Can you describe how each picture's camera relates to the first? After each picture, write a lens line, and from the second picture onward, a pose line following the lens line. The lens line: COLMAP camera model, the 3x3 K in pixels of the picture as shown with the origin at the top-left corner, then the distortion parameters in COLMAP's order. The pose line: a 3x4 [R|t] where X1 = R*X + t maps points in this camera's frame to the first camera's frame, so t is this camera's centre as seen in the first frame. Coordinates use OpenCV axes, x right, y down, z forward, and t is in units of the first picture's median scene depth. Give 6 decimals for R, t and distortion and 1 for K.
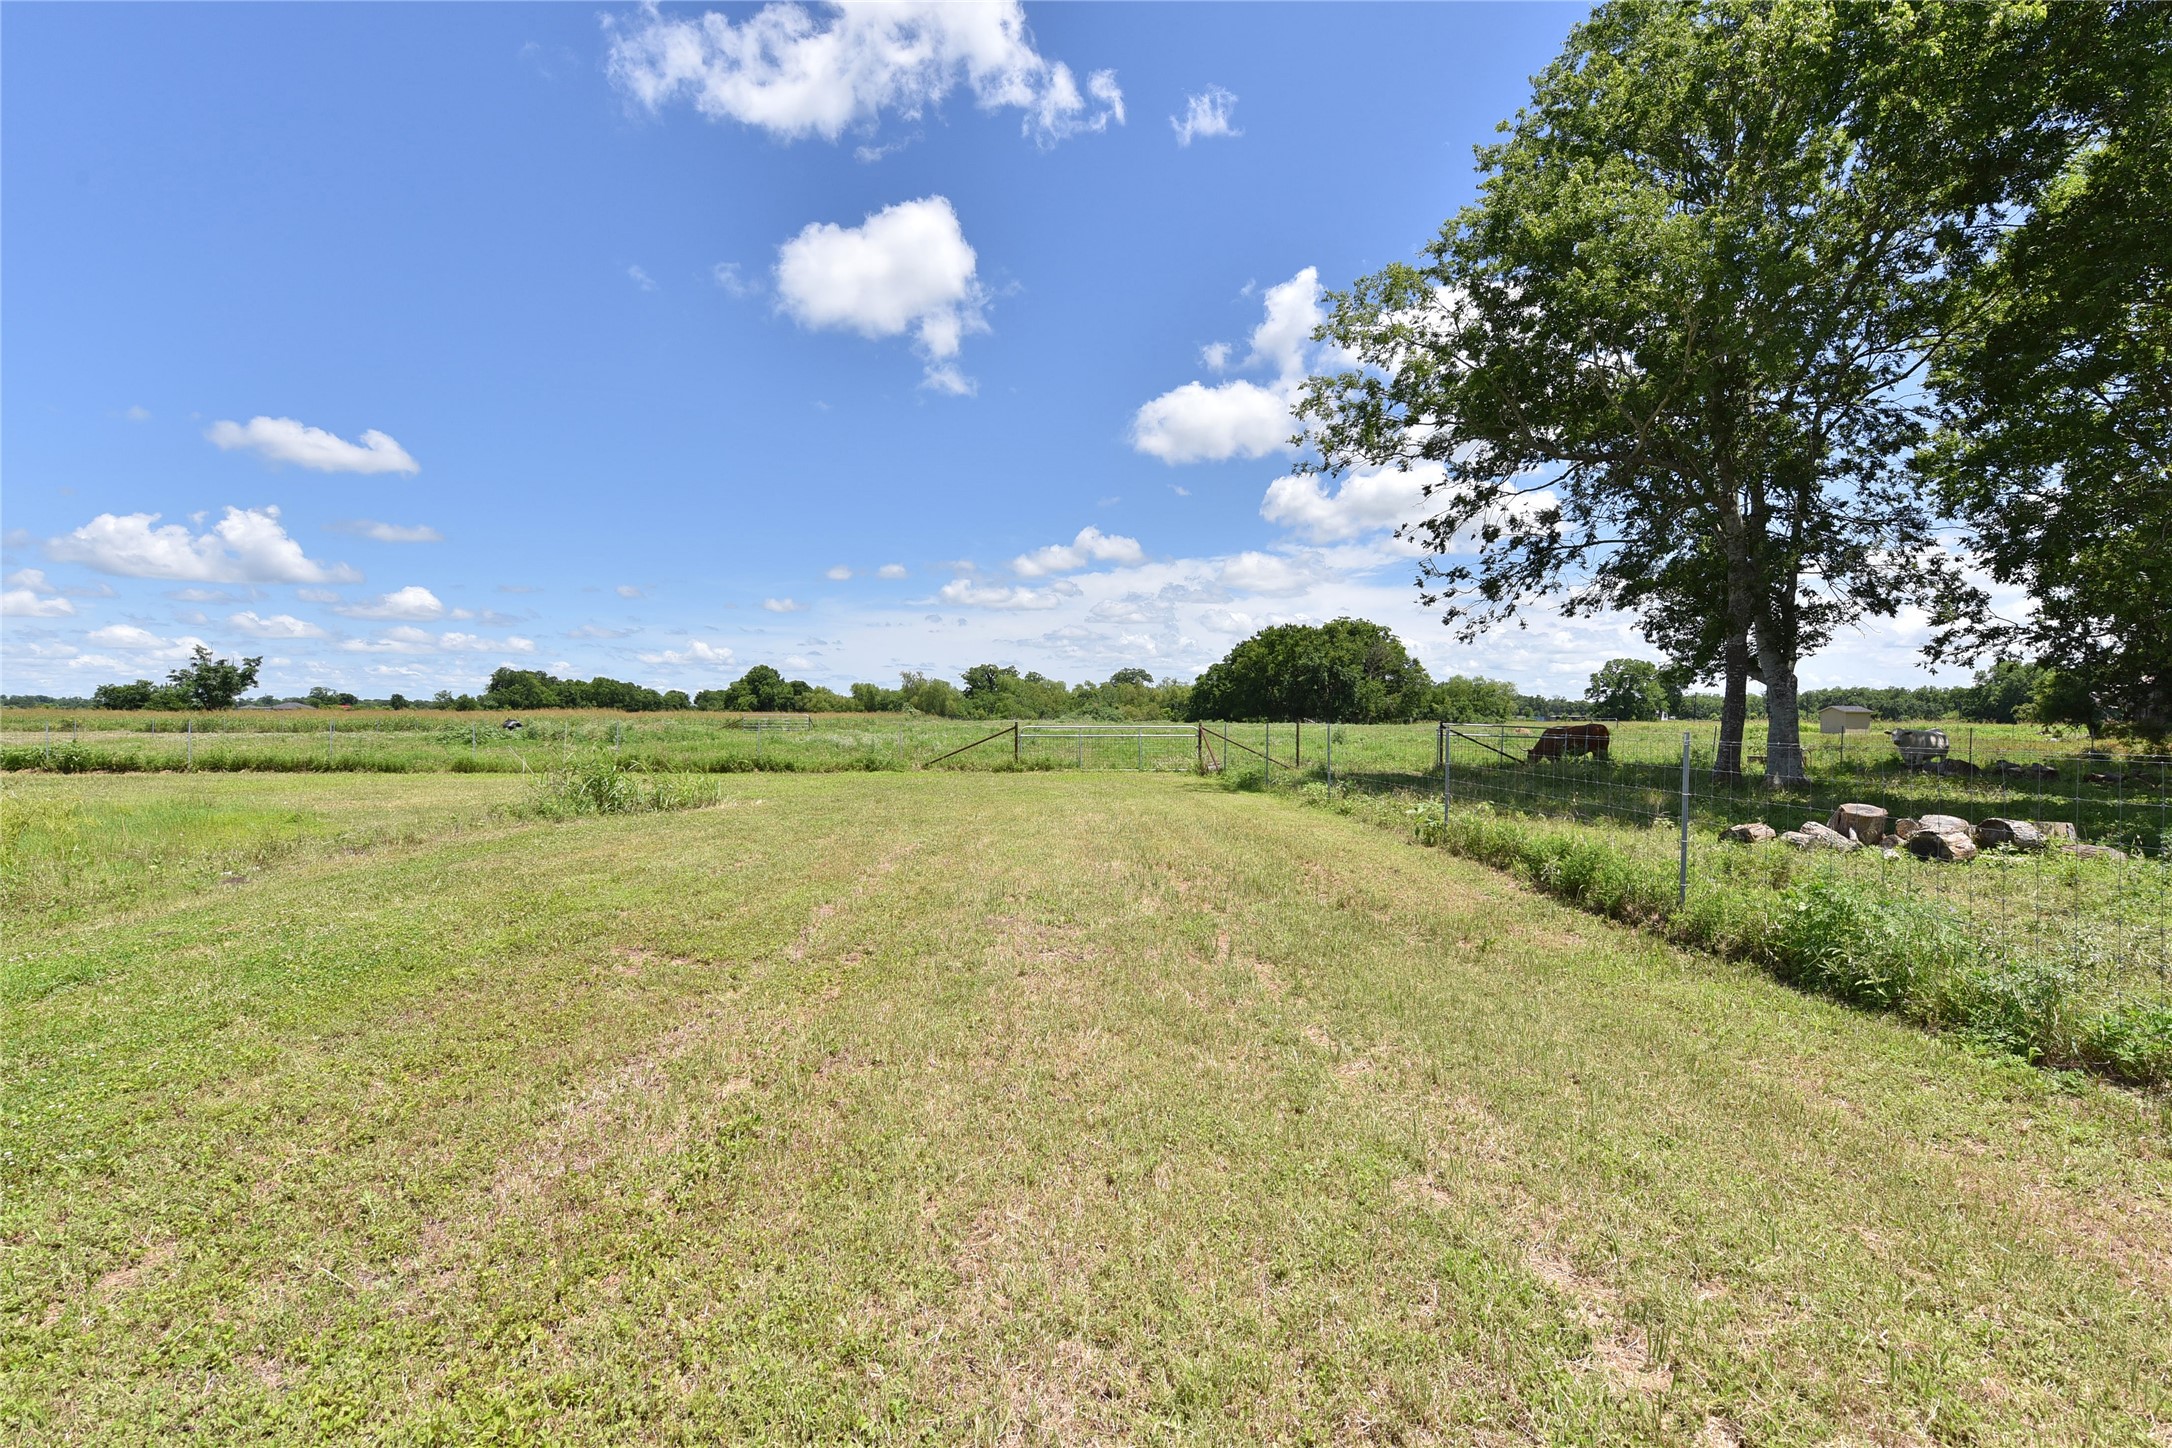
lens RADIAL K [[935.4, 0, 1086.6], [0, 935.4, 724.5], [0, 0, 1]] dist [0.002835, 0.000145]
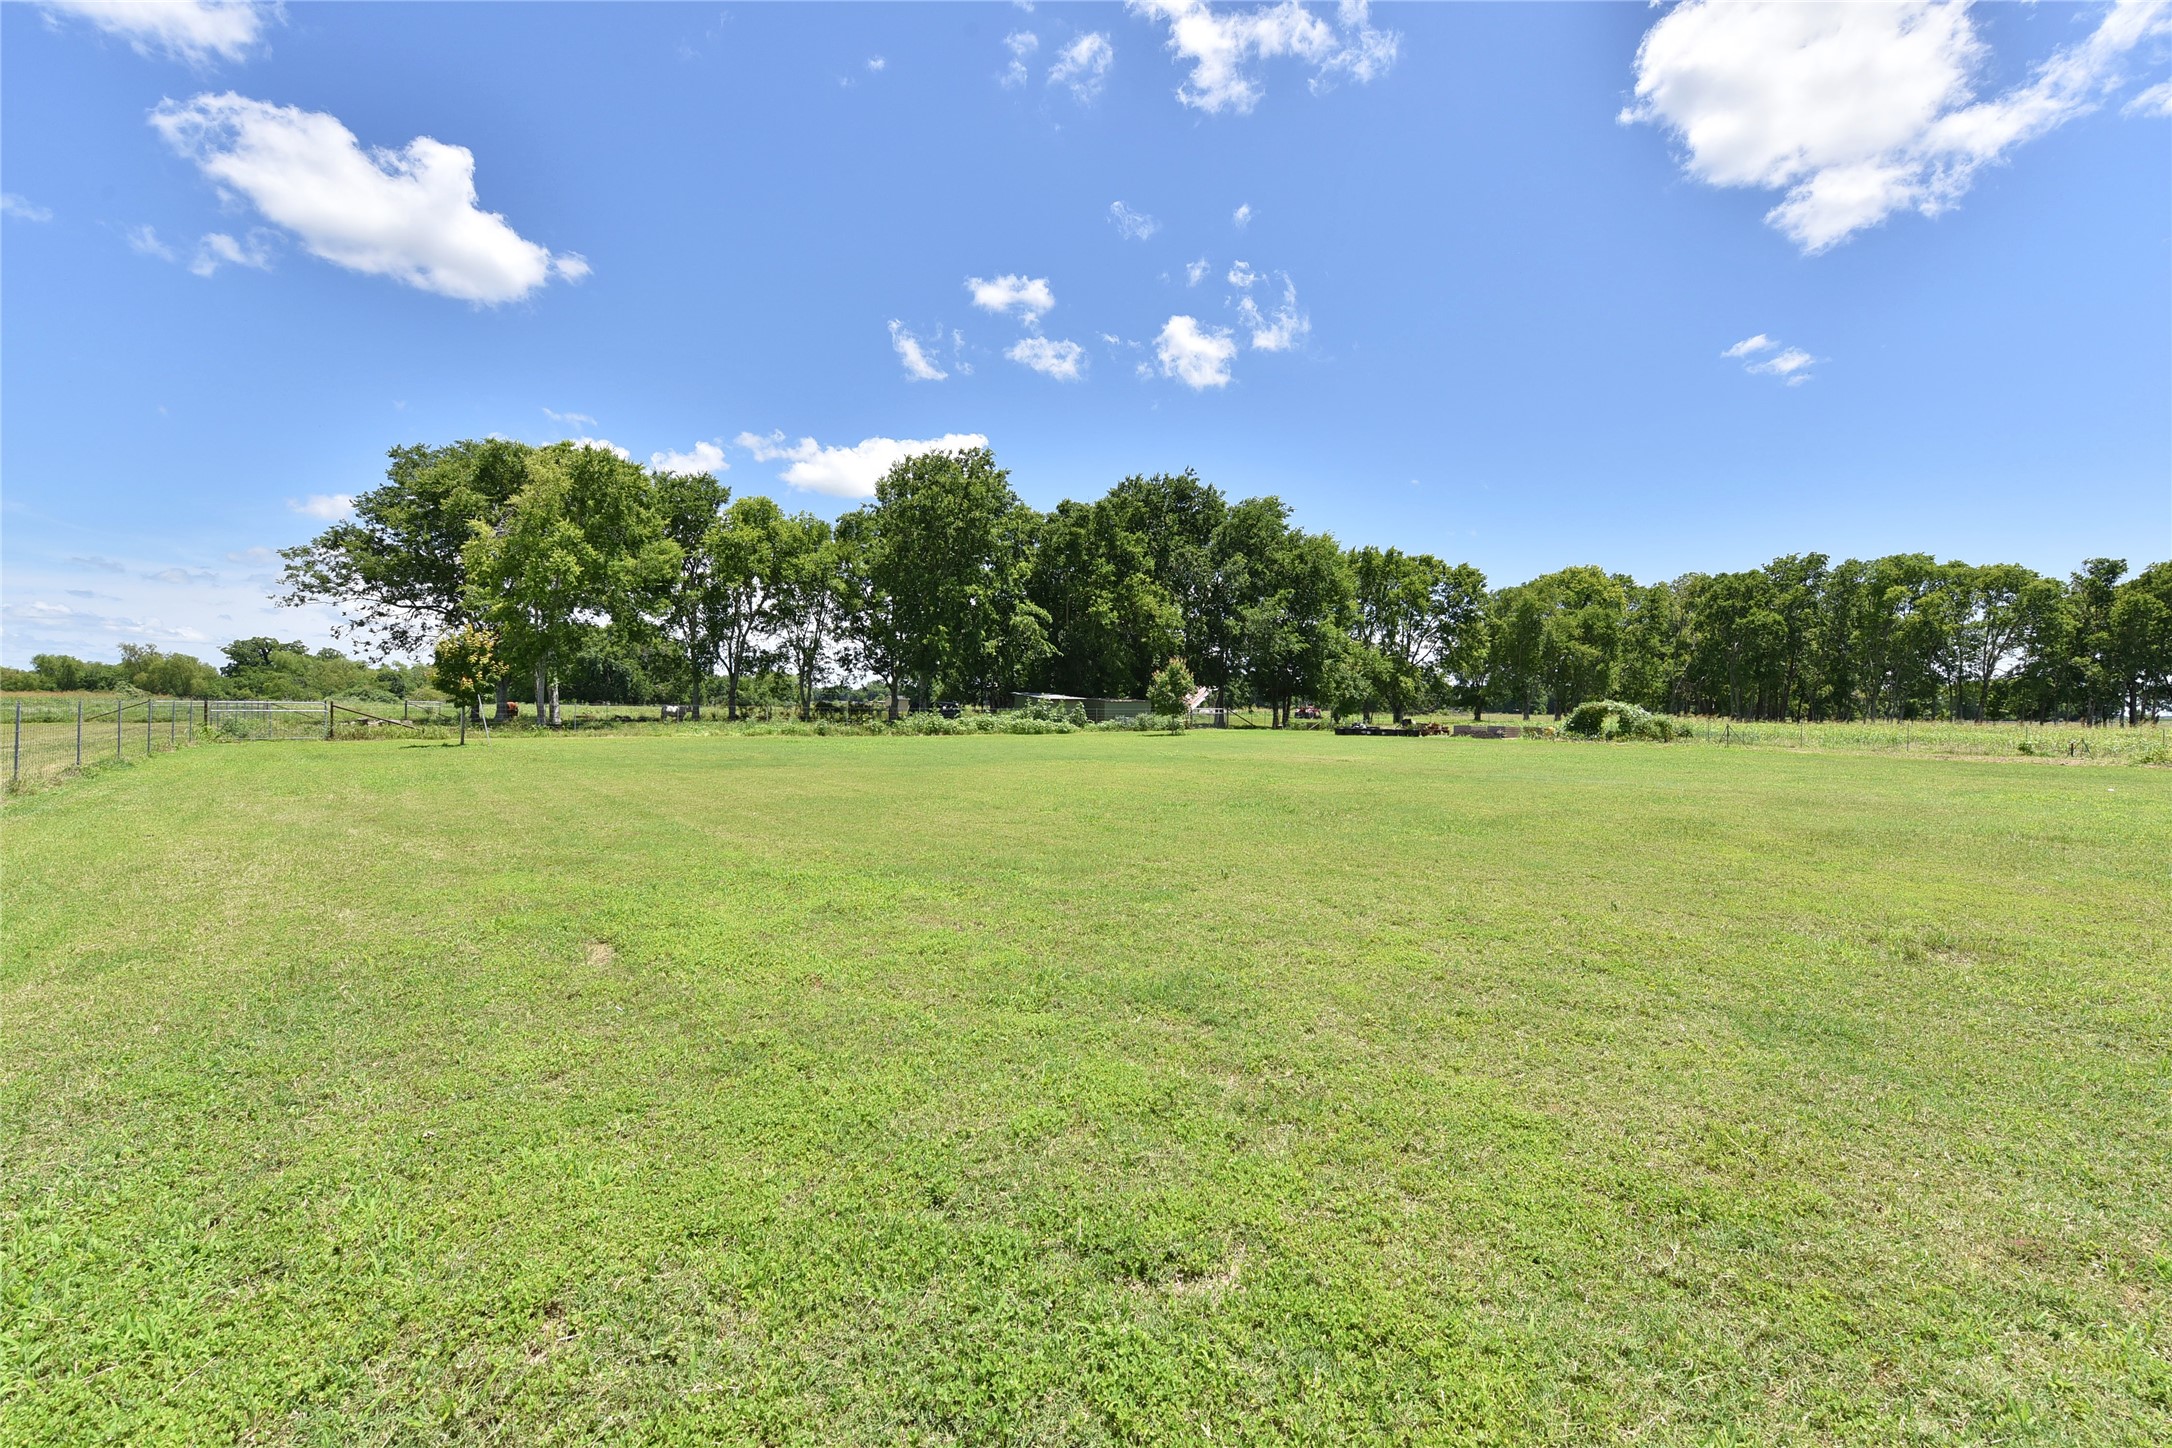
lens RADIAL K [[935.4, 0, 1085.4], [0, 935.4, 734.6], [0, 0, 1]] dist [0.002835, 0.000145]
pose [[0.819225, -0.013452, 0.573314, 0.024741], [-0.000312, 0.999714, 0.023903, 0.004555], [-0.573472, -0.019761, 0.818987, -0.172859]]
